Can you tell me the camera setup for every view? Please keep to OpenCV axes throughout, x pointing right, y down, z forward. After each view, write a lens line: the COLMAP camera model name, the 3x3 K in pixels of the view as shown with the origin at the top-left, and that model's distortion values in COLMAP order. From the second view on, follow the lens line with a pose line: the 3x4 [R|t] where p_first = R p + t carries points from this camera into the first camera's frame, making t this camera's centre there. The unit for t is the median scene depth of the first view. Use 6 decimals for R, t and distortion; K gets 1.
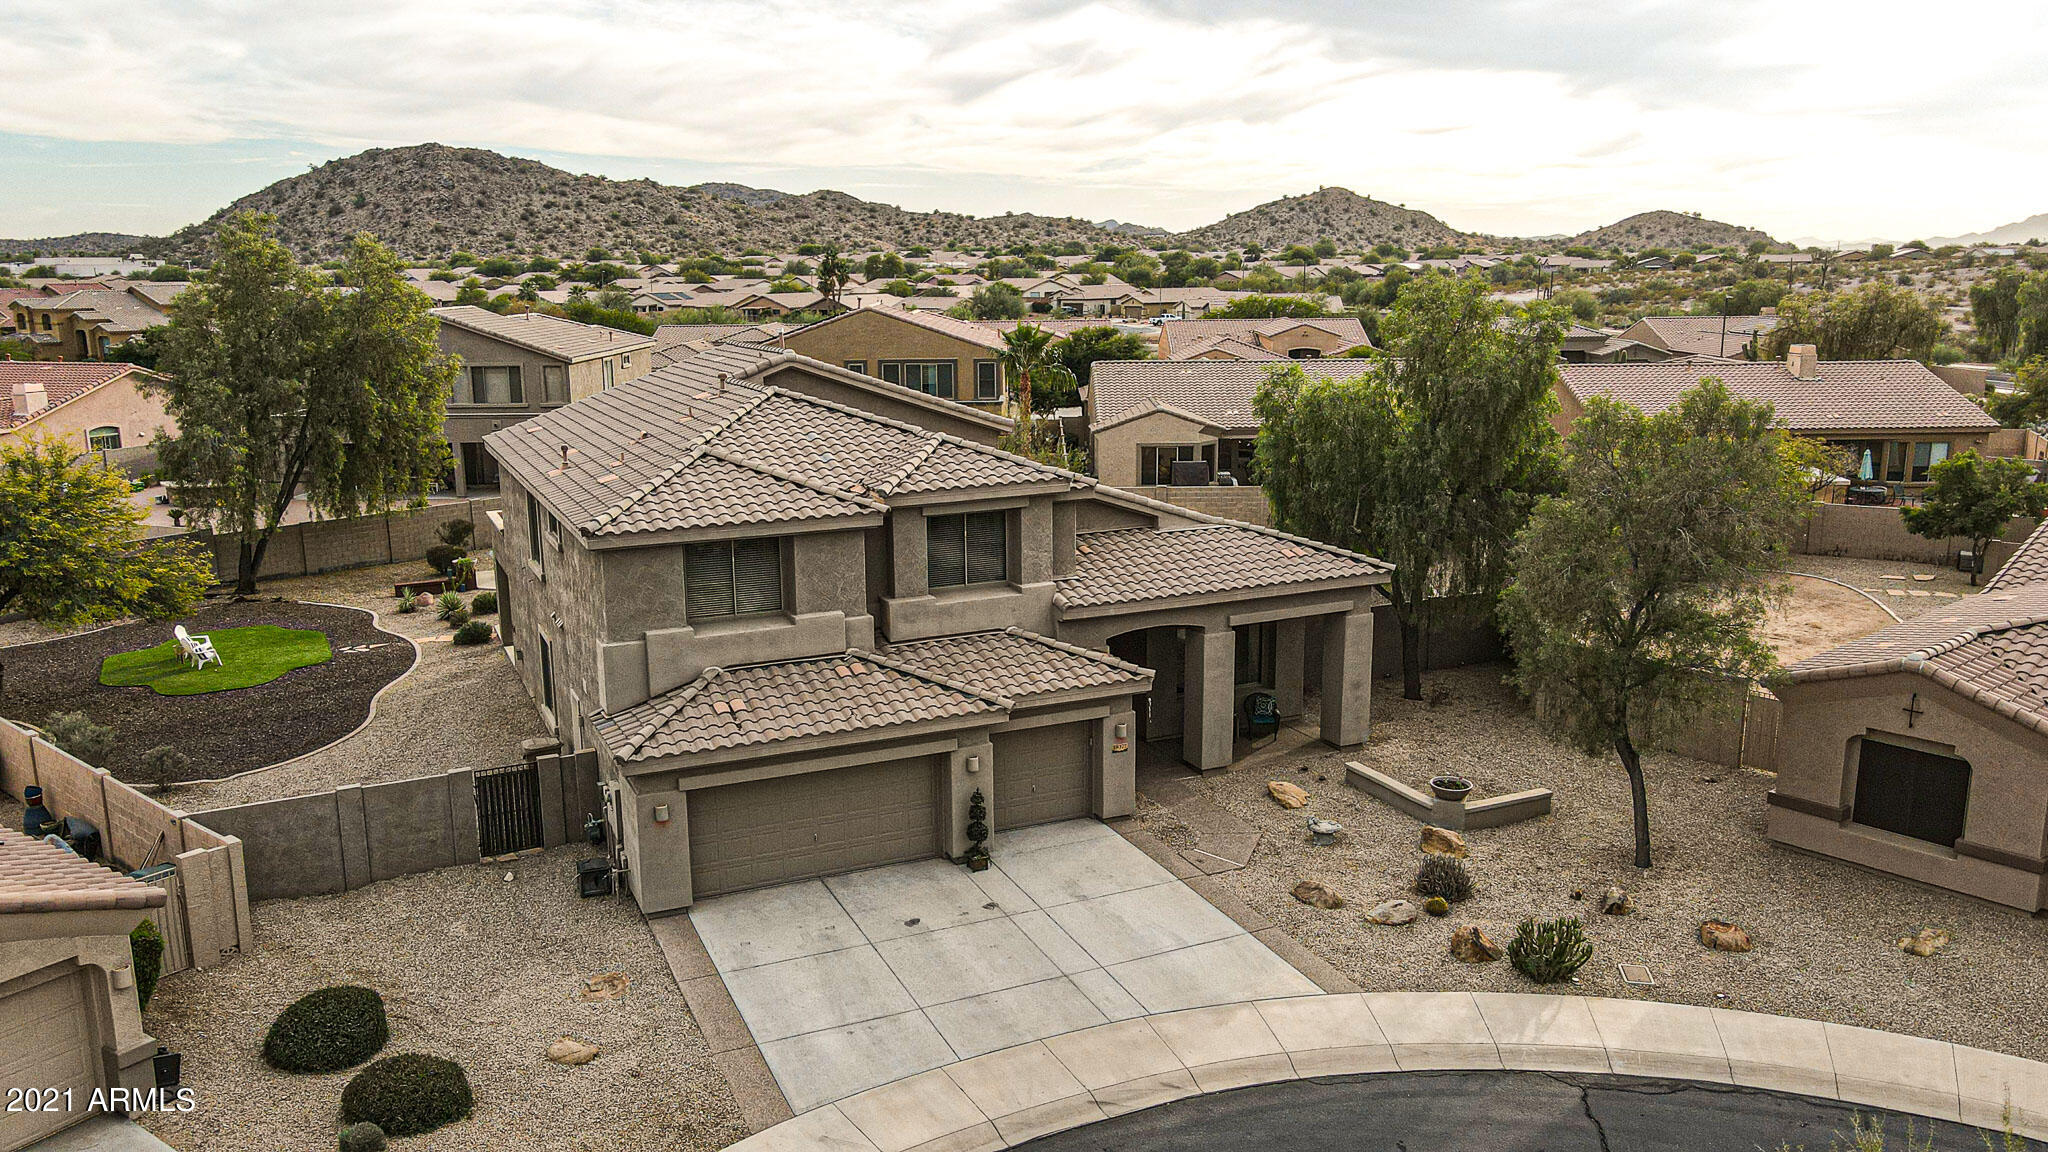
lens RADIAL K [[1507.7, 0, 999.5], [0, 1507.7, 577.6], [0, 0, 1]] dist [0.004477, 0.009413]
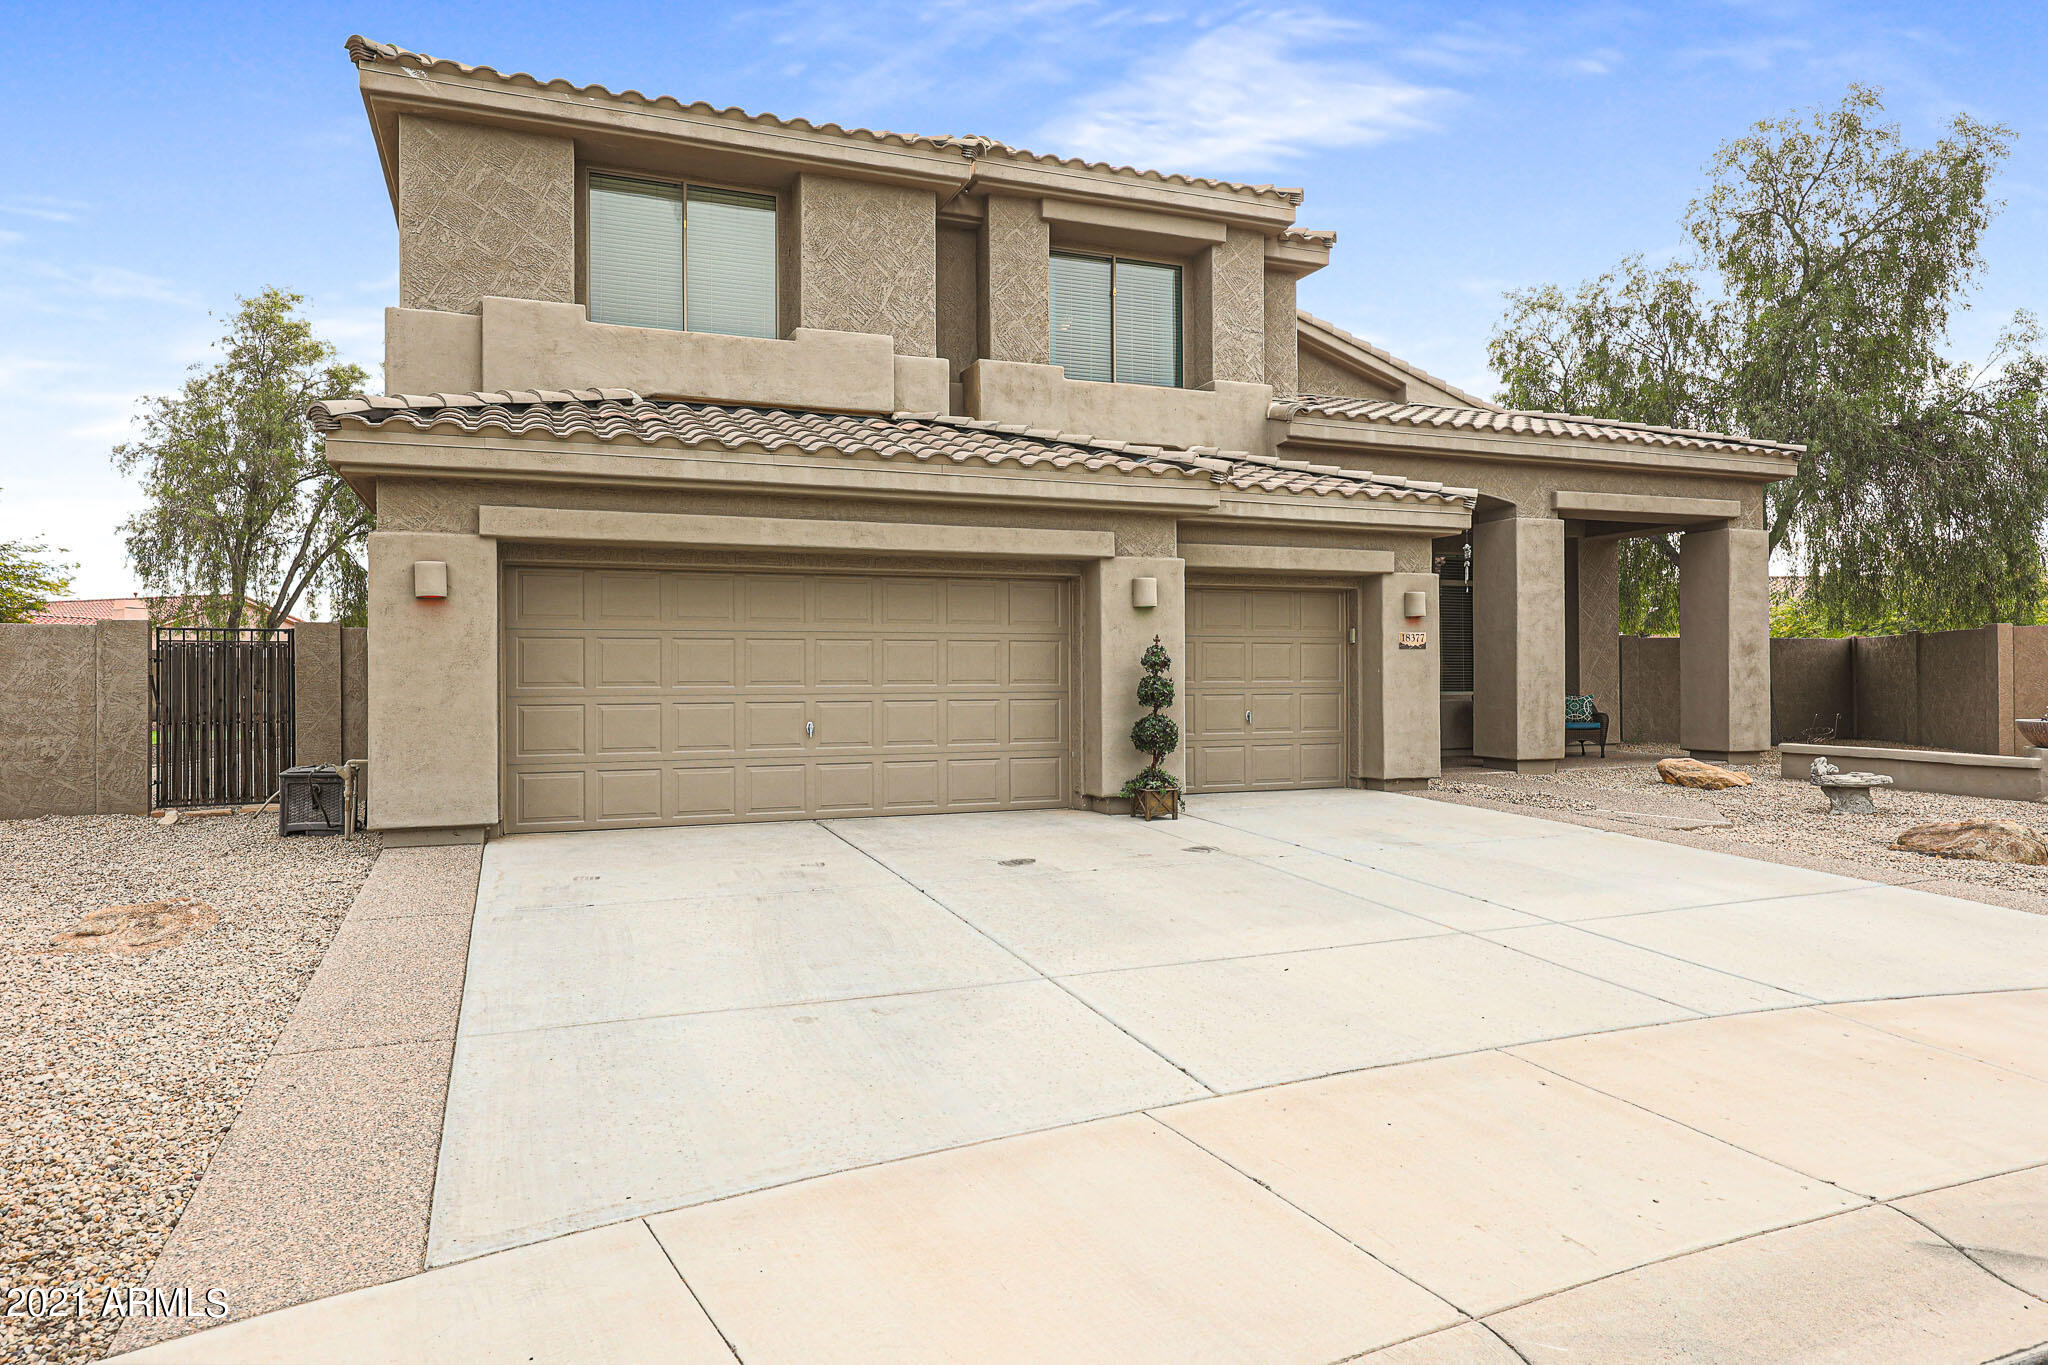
lens RADIAL K [[1260.4, 0, 1028.5], [0, 1260.4, 663.3], [0, 0, 1]] dist [0.000256, -0.003320]
pose [[0.999185, 0.005173, -0.040031, -0.034856], [-0.013631, 0.976733, -0.214026, 0.210917], [0.037993, 0.214398, 0.976007, 0.555818]]
